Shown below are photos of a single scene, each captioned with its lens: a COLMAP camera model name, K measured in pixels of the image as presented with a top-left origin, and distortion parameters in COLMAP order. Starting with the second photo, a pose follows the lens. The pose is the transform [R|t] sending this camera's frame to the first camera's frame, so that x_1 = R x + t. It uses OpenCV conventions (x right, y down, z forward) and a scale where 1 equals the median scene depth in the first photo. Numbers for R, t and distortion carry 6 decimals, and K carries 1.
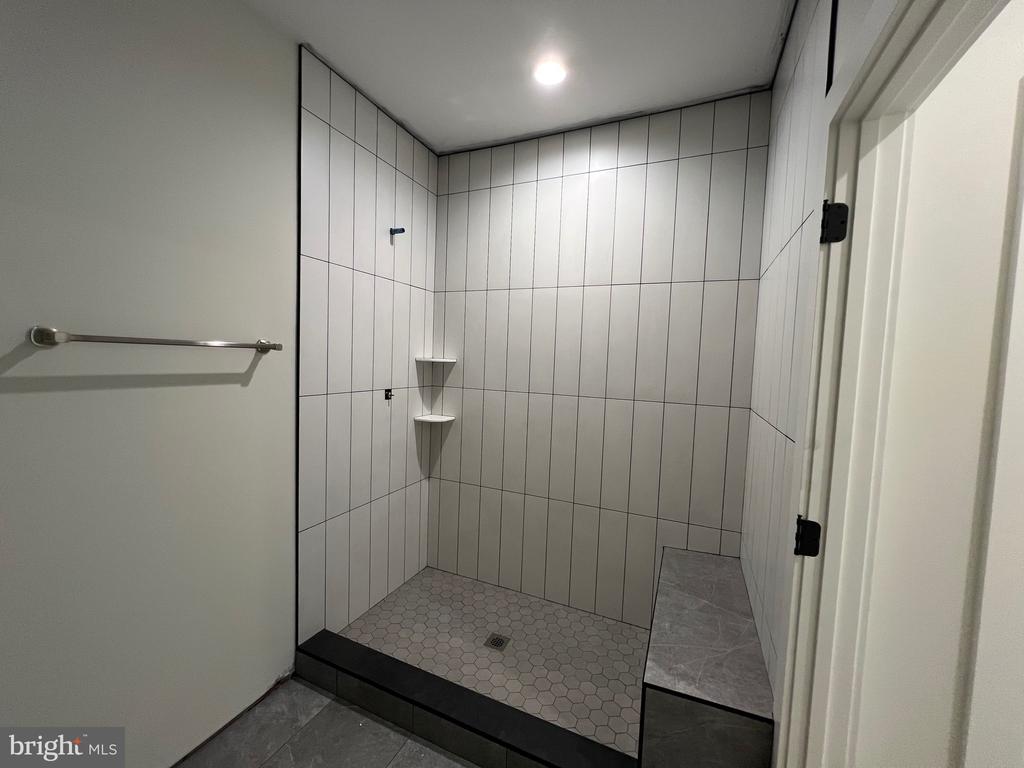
lens RADIAL K [[408.0, 0, 510.5], [0, 408.0, 386.5], [0, 0, 1]] dist [0.019866, 0.000022]
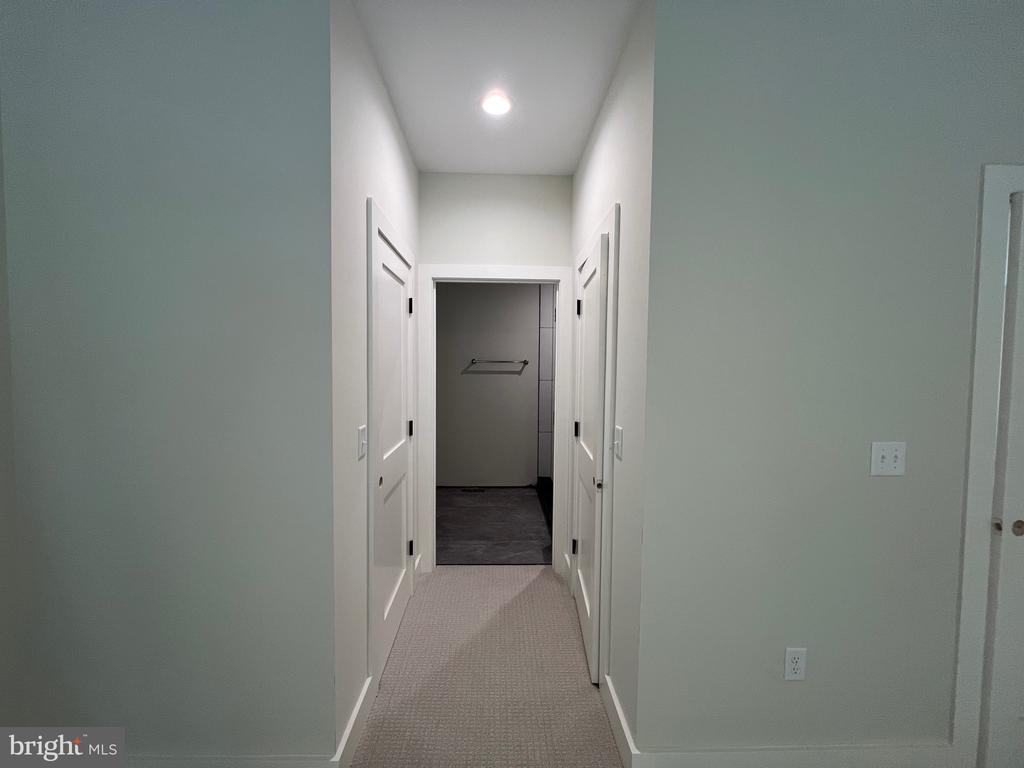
lens RADIAL K [[416.4, 0, 508.7], [0, 416.4, 380.7], [0, 0, 1]] dist [0.011966, 0.000368]
pose [[0.454010, 0.010649, -0.890933, 2.064757], [-0.054140, 0.998411, -0.015656, 0.091738], [0.889350, 0.055343, 0.453865, -0.462922]]
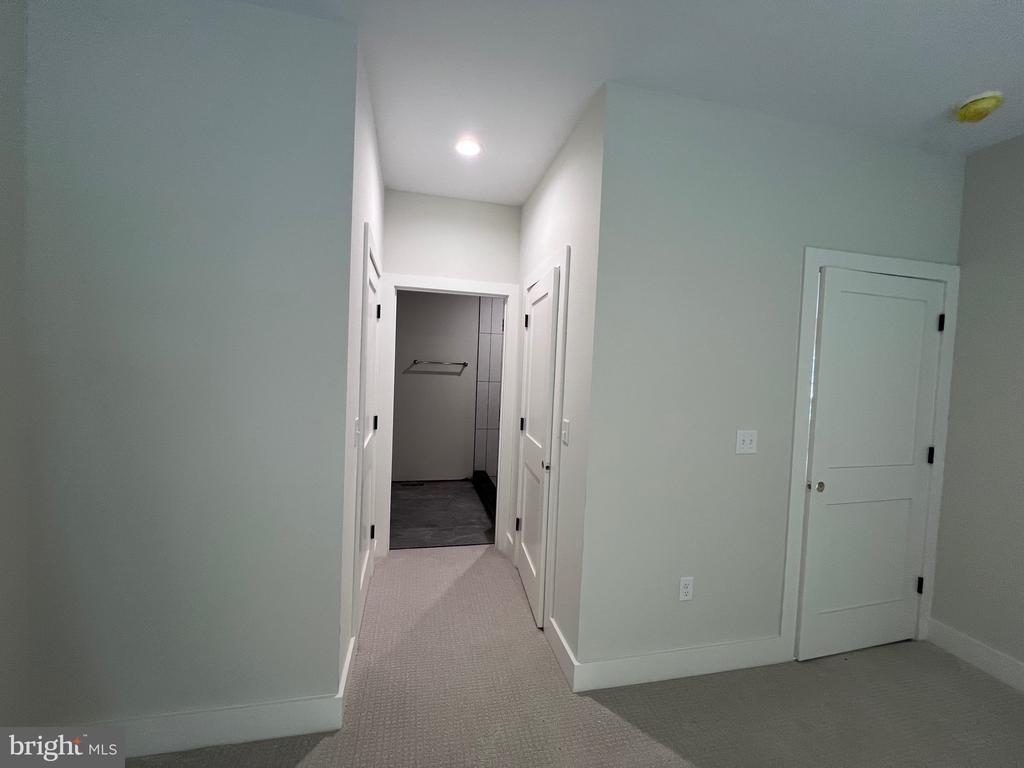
lens RADIAL K [[408.0, 0, 511.1], [0, 408.0, 380.5], [0, 0, 1]] dist [0.019866, 0.000022]
pose [[0.615872, 0.021121, -0.787563, 2.167836], [-0.072974, 0.996873, -0.030331, 0.101026], [0.784459, 0.076152, 0.615488, -0.666073]]
